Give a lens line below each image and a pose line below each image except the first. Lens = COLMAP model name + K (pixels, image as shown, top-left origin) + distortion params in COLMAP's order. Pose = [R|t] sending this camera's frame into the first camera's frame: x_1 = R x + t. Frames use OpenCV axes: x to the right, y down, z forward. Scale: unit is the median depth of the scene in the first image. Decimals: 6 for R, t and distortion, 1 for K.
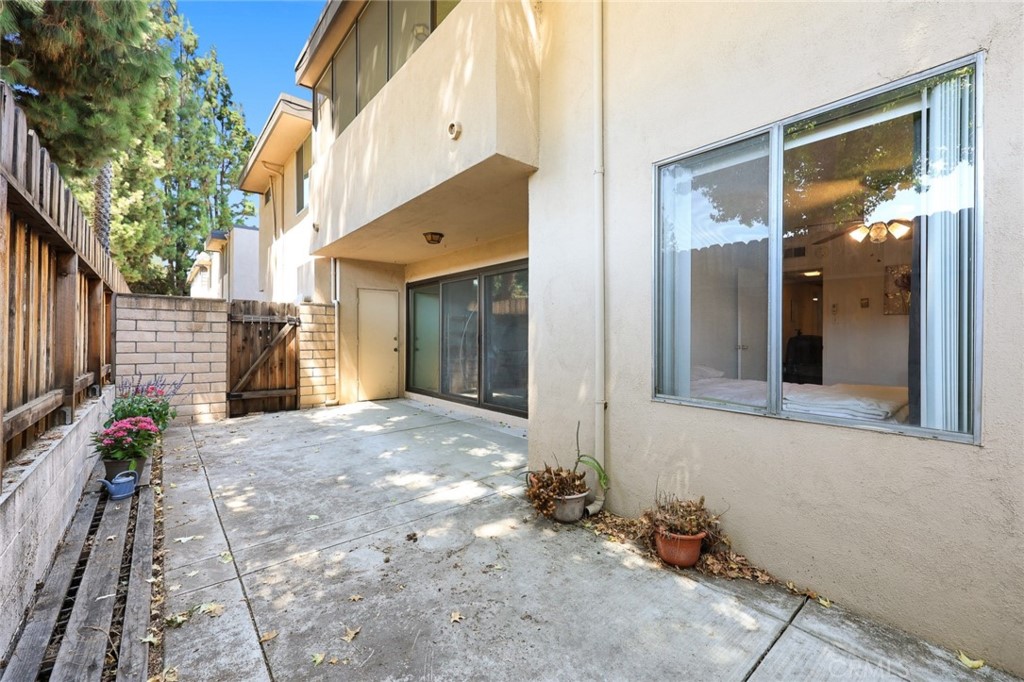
lens RADIAL K [[405.7, 0, 516.0], [0, 405.7, 338.4], [0, 0, 1]] dist [-0.004052, -0.000165]
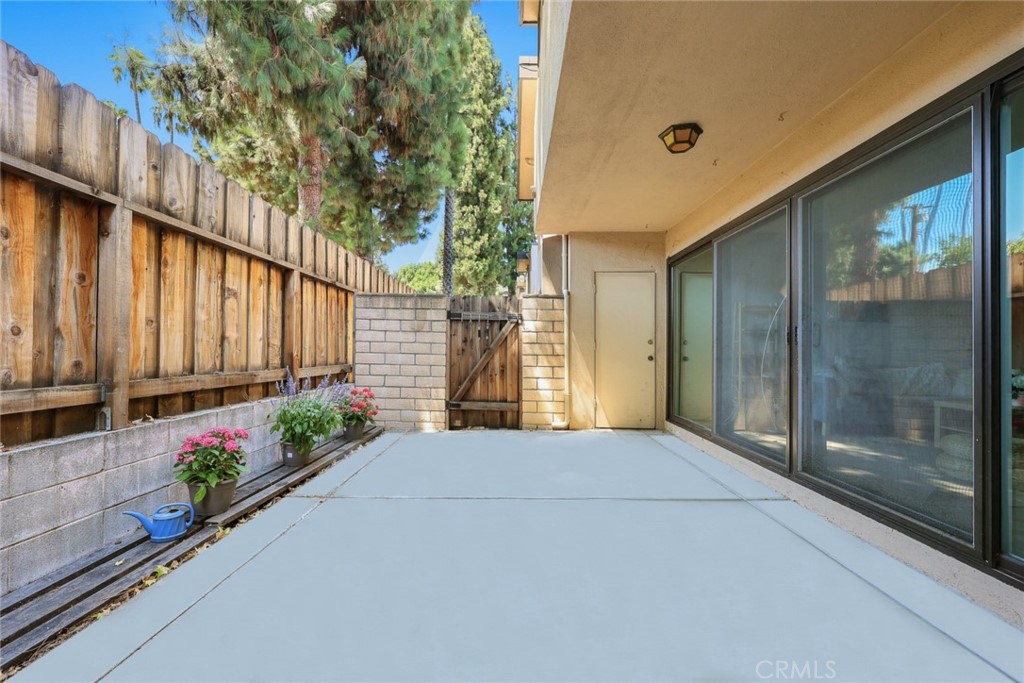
lens RADIAL K [[405.7, 0, 515.3], [0, 405.7, 345.2], [0, 0, 1]] dist [-0.004052, -0.000165]
pose [[0.743527, -0.002132, -0.668703, -0.011604], [-0.011177, 0.999816, -0.015615, 0.023292], [0.668613, 0.019084, 0.743366, 0.402757]]
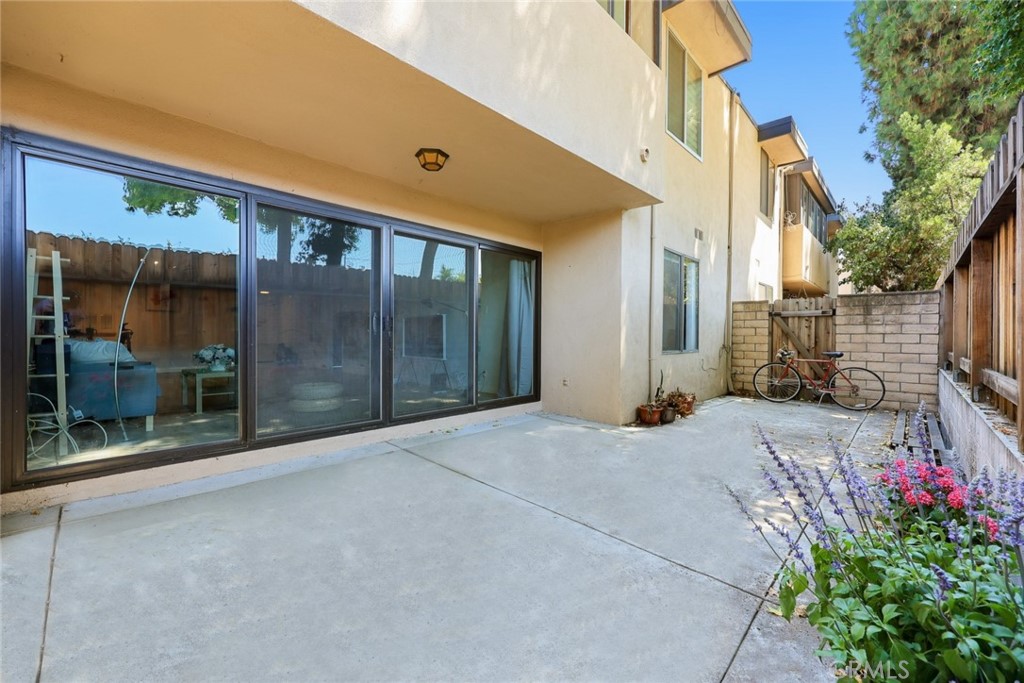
lens RADIAL K [[405.7, 0, 515.2], [0, 405.7, 337.7], [0, 0, 1]] dist [-0.004052, -0.000165]
pose [[-0.073315, -0.016571, 0.997171, -0.982690], [-0.006147, 0.999850, 0.016164, 0.021816], [-0.997290, -0.004945, -0.073406, 1.078945]]
